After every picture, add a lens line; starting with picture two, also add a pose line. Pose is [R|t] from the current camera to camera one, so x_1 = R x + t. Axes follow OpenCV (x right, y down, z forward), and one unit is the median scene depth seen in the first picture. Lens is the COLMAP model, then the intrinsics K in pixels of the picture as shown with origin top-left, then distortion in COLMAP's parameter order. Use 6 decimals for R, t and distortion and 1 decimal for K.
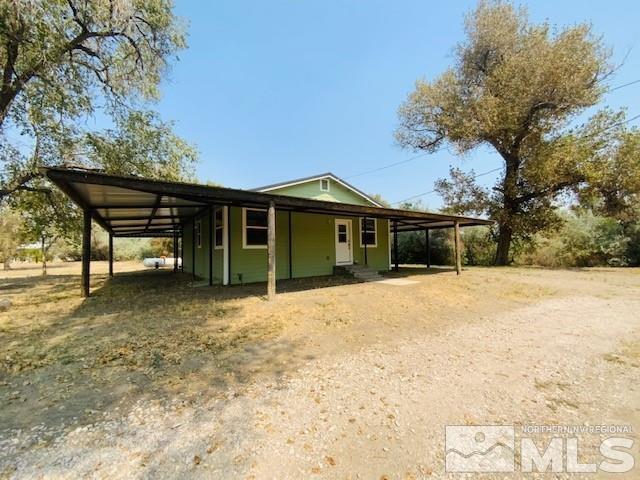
lens RADIAL K [[263.7, 0, 320.0], [0, 263.7, 240.0], [0, 0, 1]] dist [-0.012980, -0.000372]
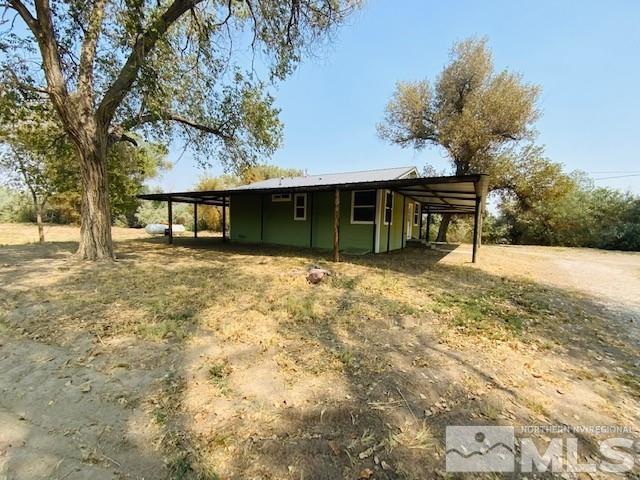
lens RADIAL K [[263.7, 0, 320.0], [0, 263.7, 240.0], [0, 0, 1]] dist [-0.012980, -0.000372]
pose [[0.928339, 0.024046, 0.370955, -0.573462], [-0.063980, 0.993350, 0.095724, -0.000244], [-0.366187, -0.112598, 0.923704, -0.043538]]
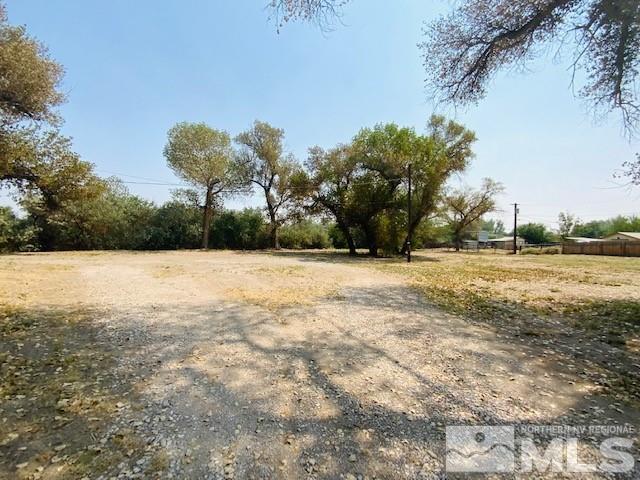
lens RADIAL K [[263.7, 0, 320.0], [0, 263.7, 240.0], [0, 0, 1]] dist [-0.012980, -0.000372]
pose [[-0.230299, 0.011607, 0.973051, -0.426195], [-0.063985, 0.997584, -0.027043, -0.004471], [-0.971014, -0.068488, -0.229000, -0.030995]]
